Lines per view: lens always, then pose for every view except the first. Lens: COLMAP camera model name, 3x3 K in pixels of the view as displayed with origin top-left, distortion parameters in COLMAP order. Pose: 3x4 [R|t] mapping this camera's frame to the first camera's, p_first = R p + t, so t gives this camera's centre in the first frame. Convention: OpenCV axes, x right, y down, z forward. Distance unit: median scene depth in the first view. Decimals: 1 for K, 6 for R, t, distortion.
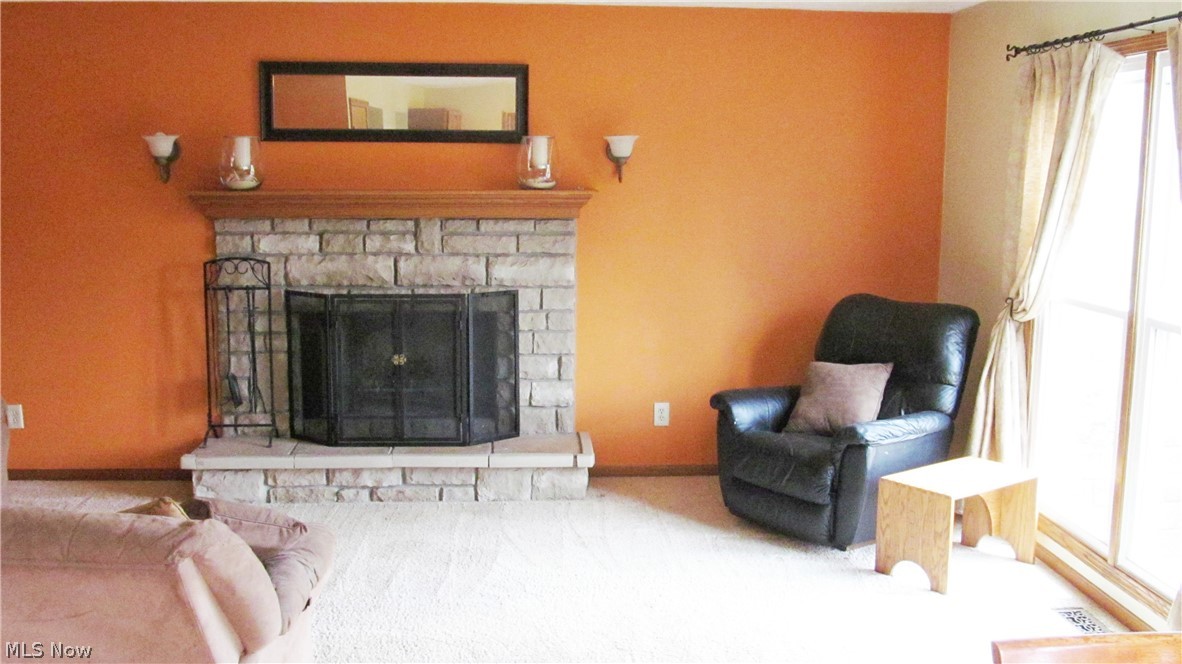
lens RADIAL K [[1173.8, 0, 590.2], [0, 1173.8, 338.6], [0, 0, 1]] dist [-0.082663, 0.000000]
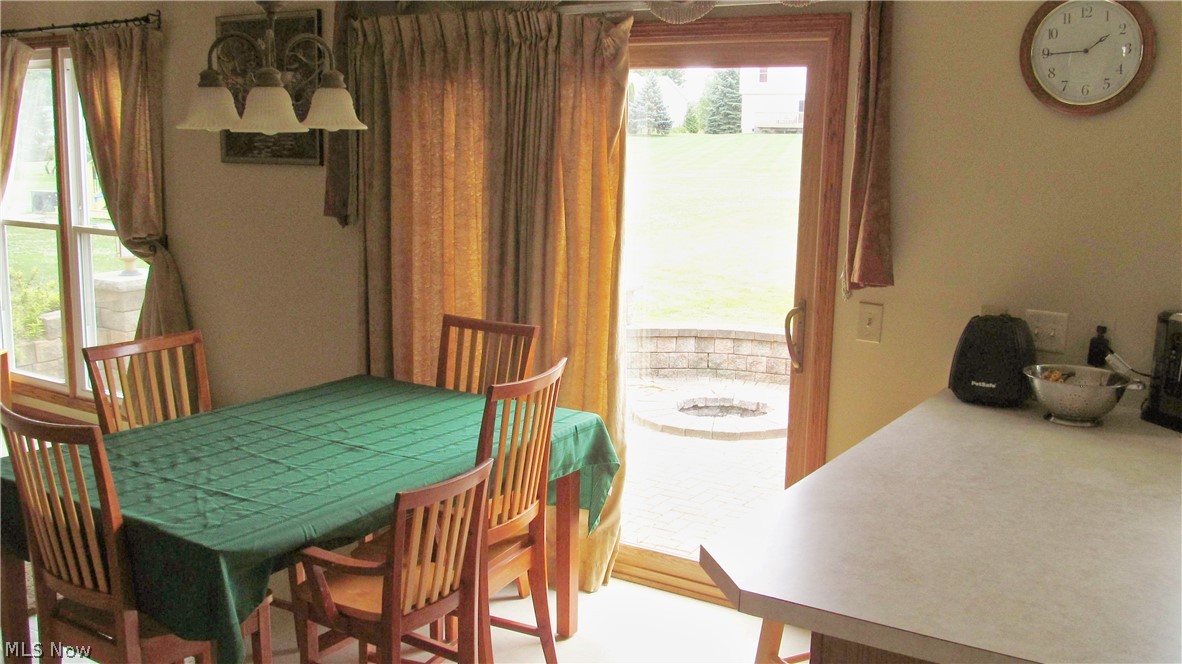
lens RADIAL K [[1114.1, 0, 592.2], [0, 1114.1, 338.7], [0, 0, 1]] dist [-0.063515, 0.000000]
pose [[0.590417, -0.137919, 0.795227, -0.191888], [0.105531, 0.990025, 0.093352, 0.045342], [-0.800169, 0.028804, 0.599082, -0.275634]]
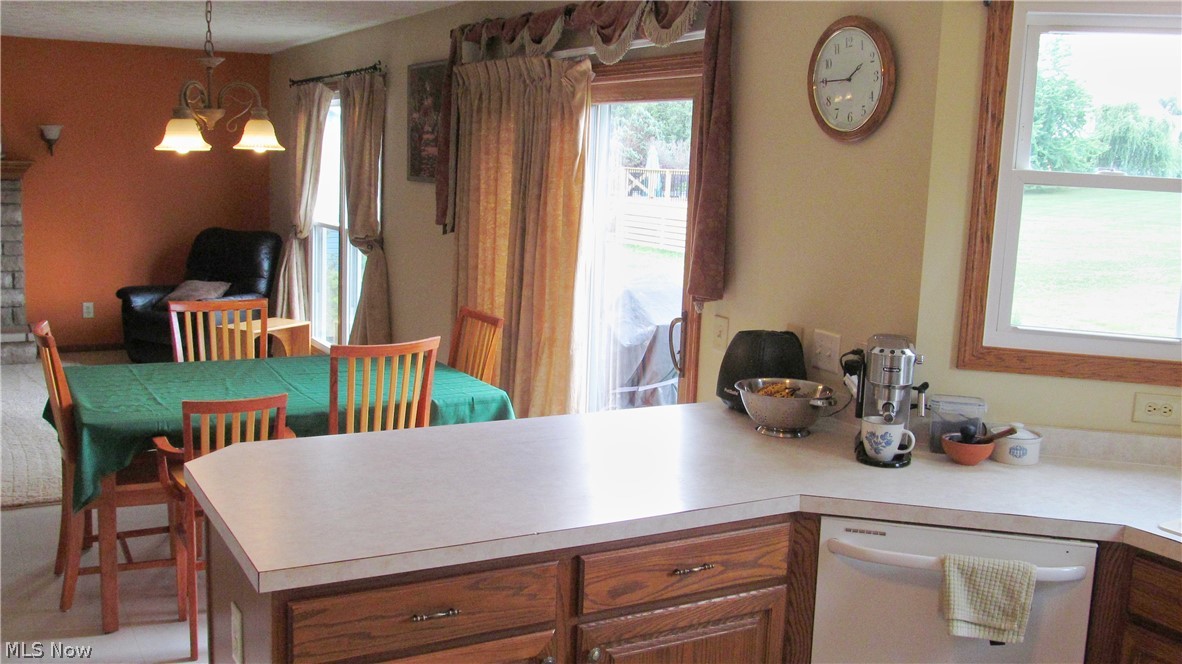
lens RADIAL K [[1114.1, 0, 586.8], [0, 1114.1, 340.5], [0, 0, 1]] dist [-0.063515, 0.000000]
pose [[0.900212, -0.043248, 0.433300, 0.024792], [0.034812, 0.999019, 0.027388, 0.092212], [-0.434059, -0.009571, 0.900834, -0.592014]]
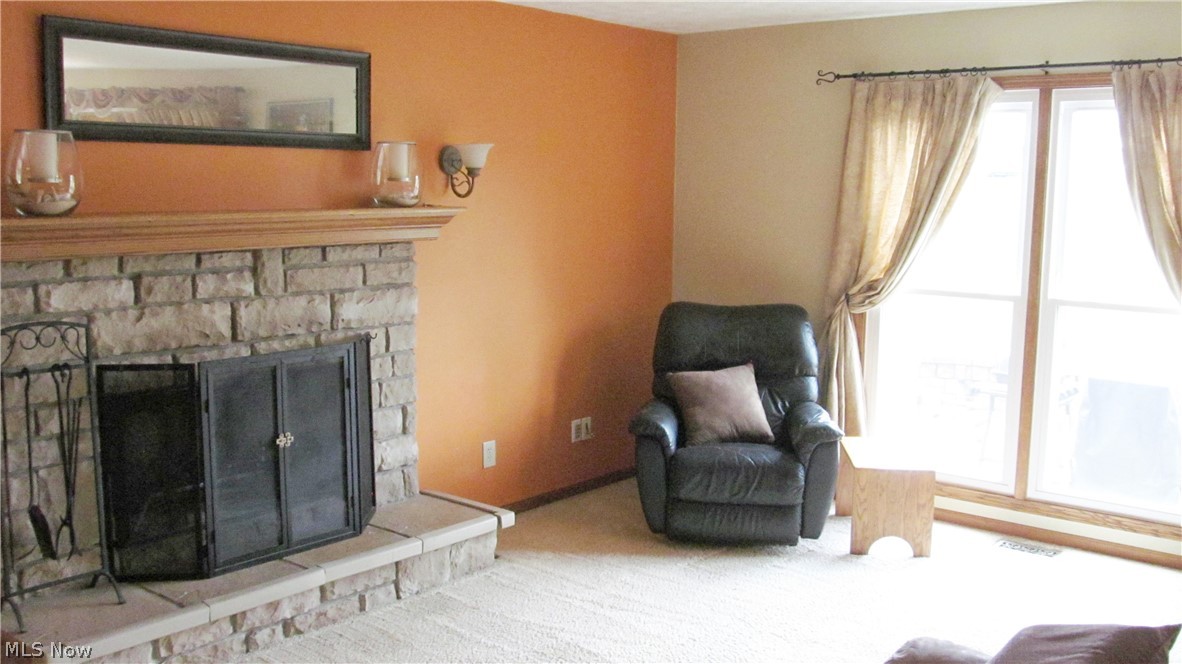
lens RADIAL K [[1114.1, 0, 592.1], [0, 1114.1, 329.3], [0, 0, 1]] dist [-0.063515, 0.000000]
pose [[0.689681, -0.095414, 0.717800, -0.520151], [0.103358, 0.994102, 0.032833, -0.053913], [-0.716699, 0.051546, 0.695475, 0.366439]]
